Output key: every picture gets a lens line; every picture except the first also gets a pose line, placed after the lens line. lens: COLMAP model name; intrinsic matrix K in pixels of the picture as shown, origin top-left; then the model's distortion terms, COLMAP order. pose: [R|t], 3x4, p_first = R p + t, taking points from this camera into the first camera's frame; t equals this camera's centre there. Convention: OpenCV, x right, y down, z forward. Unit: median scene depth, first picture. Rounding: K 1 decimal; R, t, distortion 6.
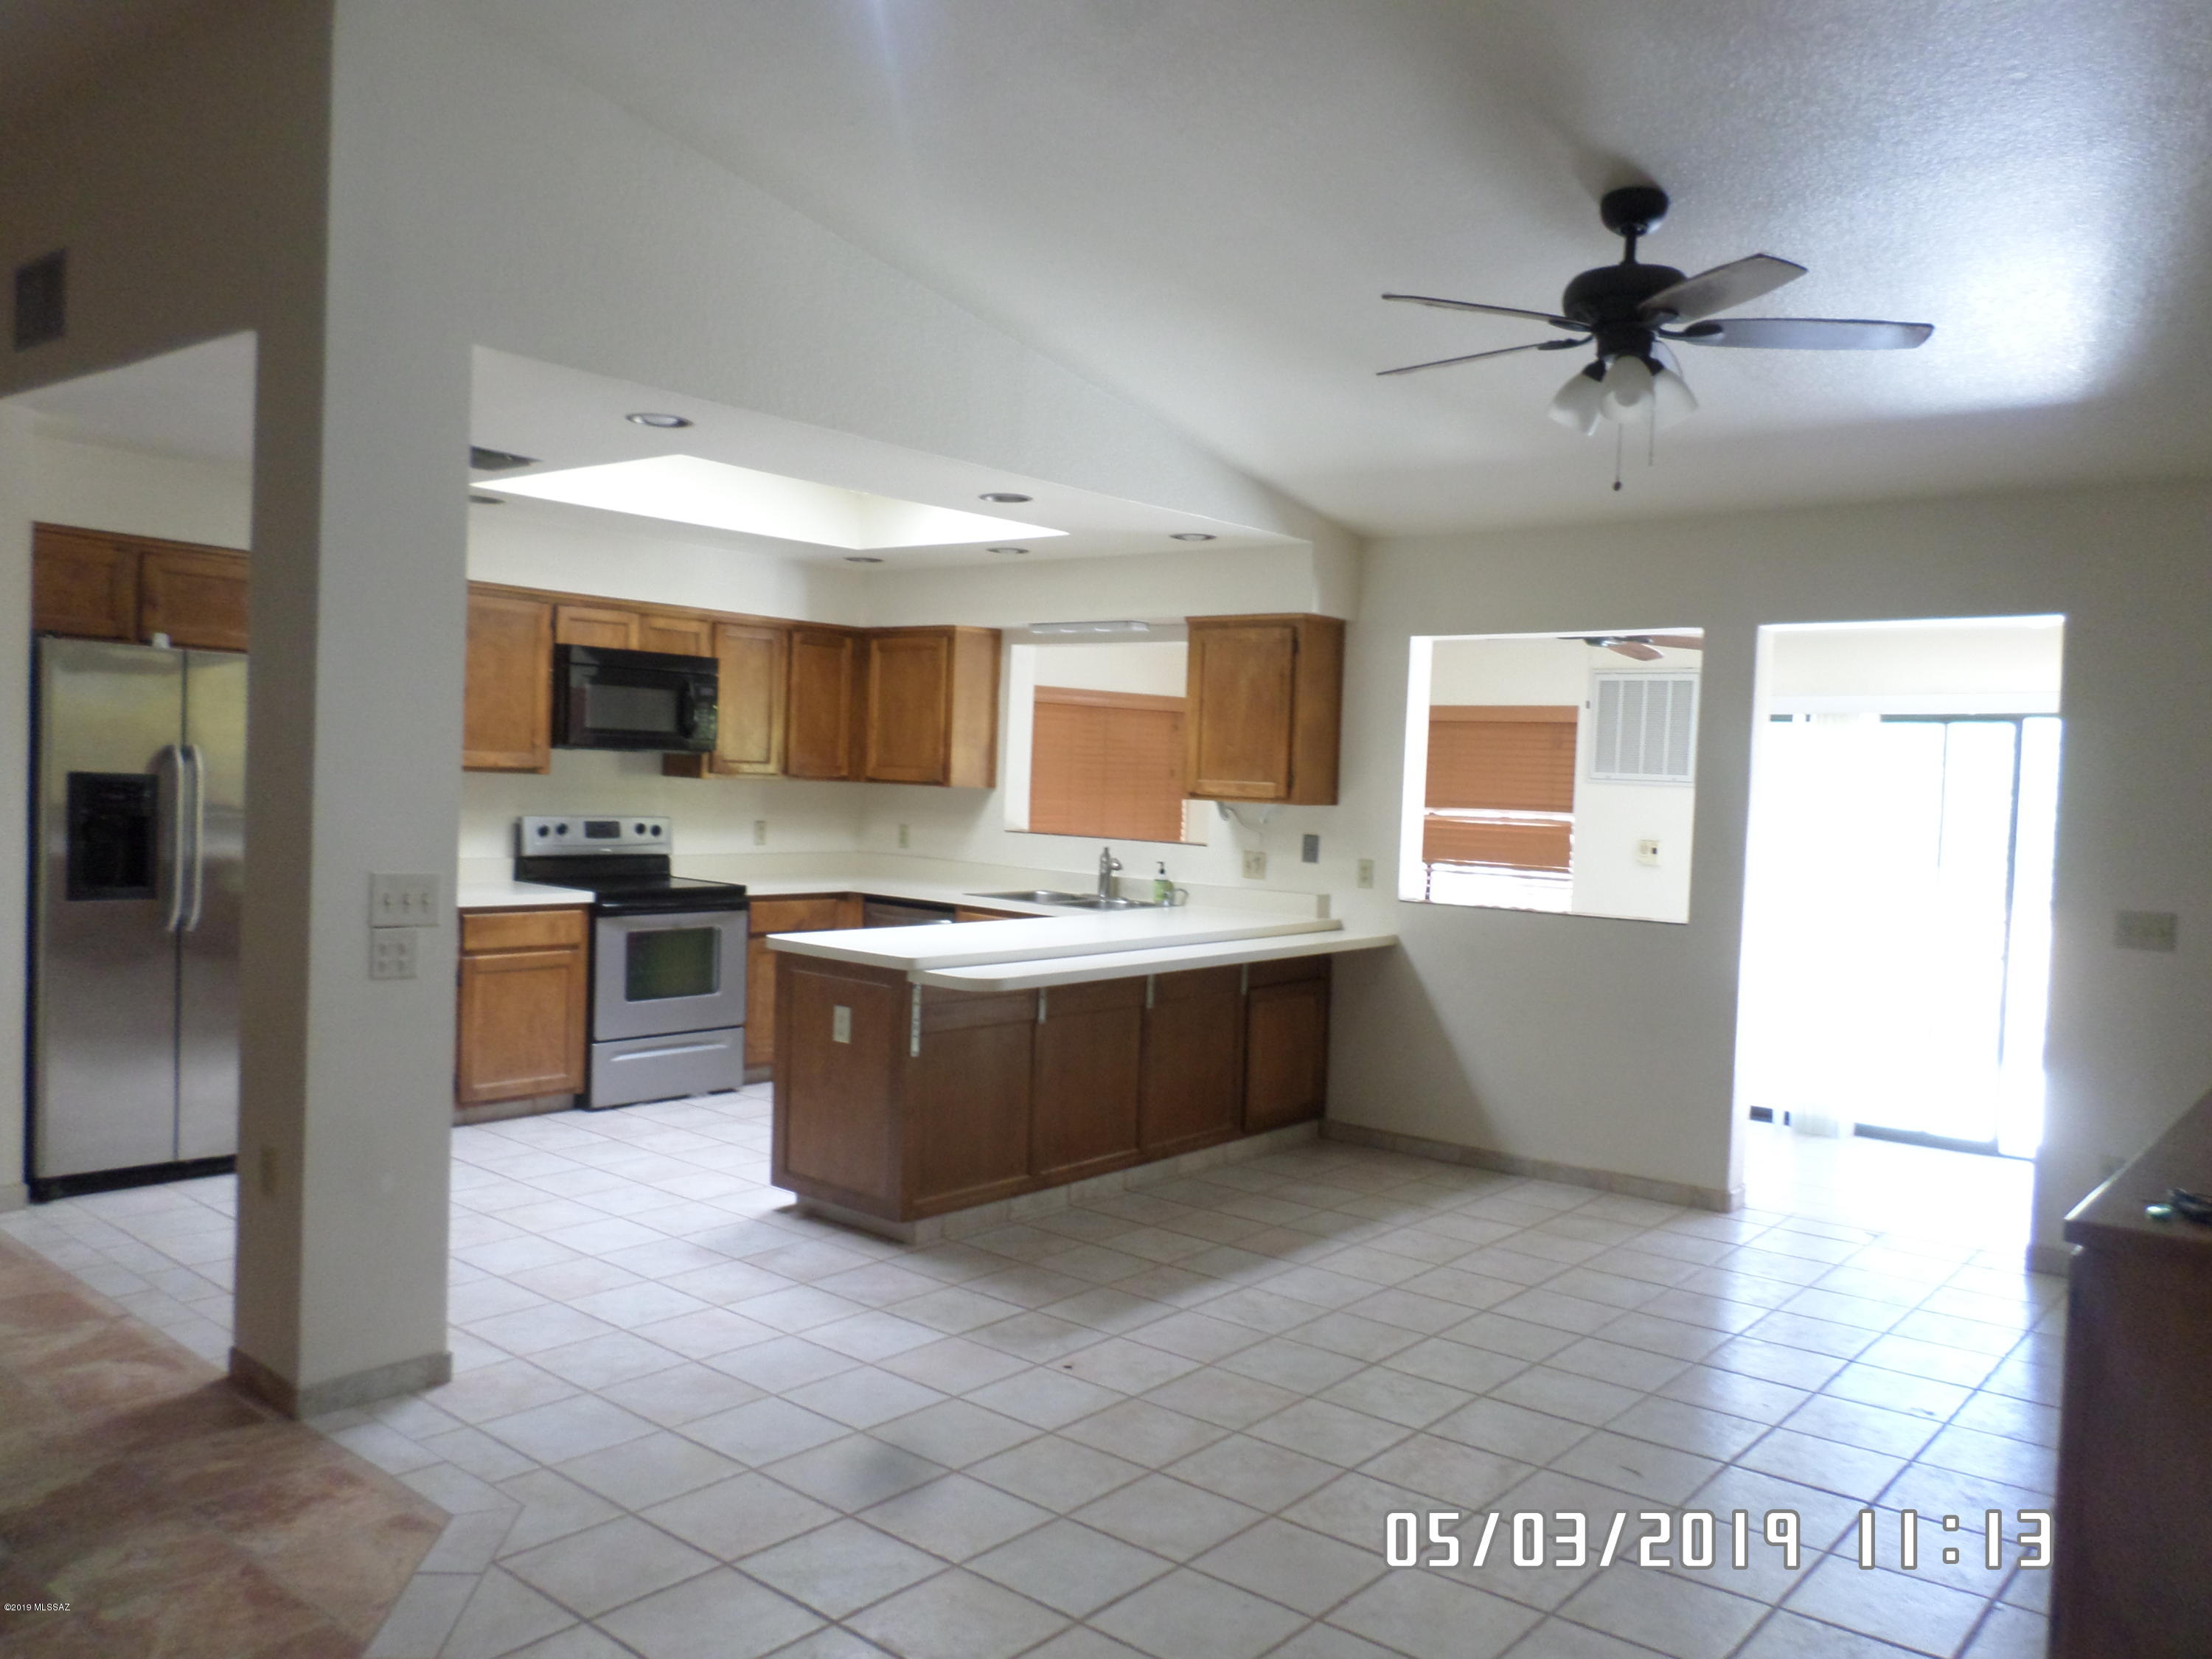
lens RADIAL K [[1691.2, 0, 1095.6], [0, 1691.2, 830.2], [0, 0, 1]] dist [-0.061702, 0.000685]
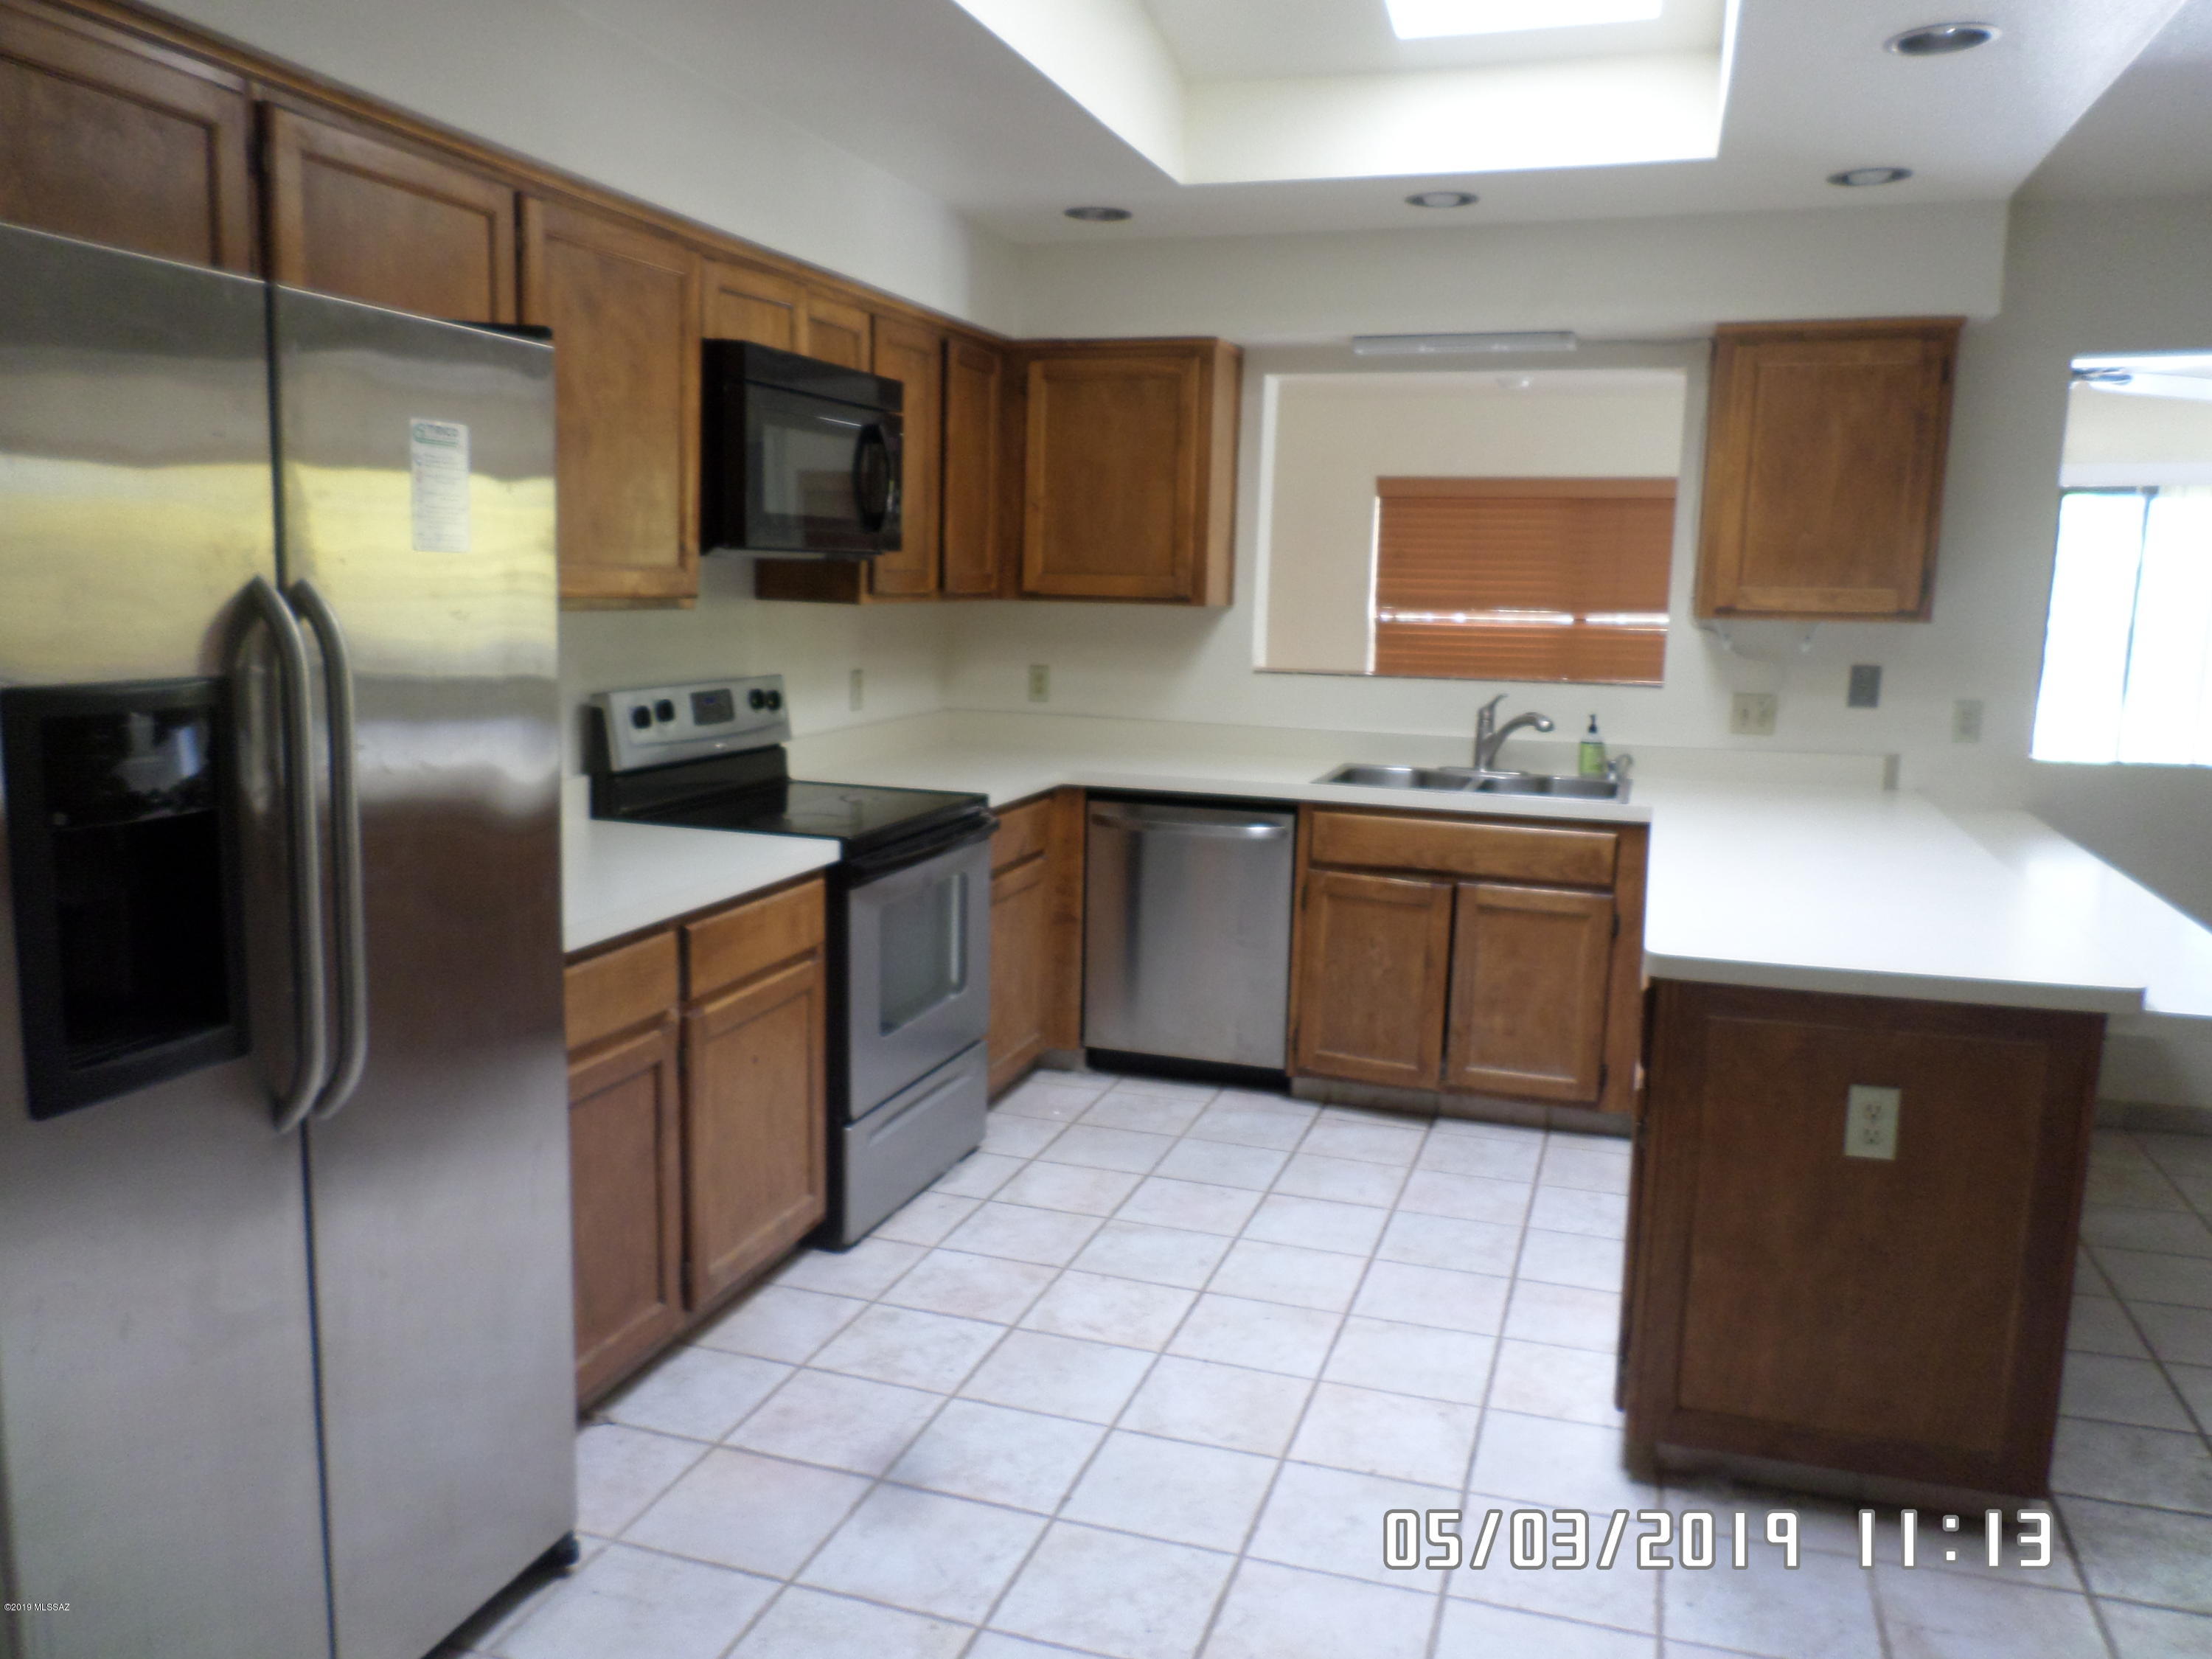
lens RADIAL K [[1670.1, 0, 1069.4], [0, 1670.1, 843.3], [0, 0, 1]] dist [0.004318, -0.041595]
pose [[0.933505, -0.078016, 0.349974, -0.389630], [0.030216, 0.989687, 0.140024, -0.029279], [-0.357289, -0.120138, 0.926235, 0.481716]]
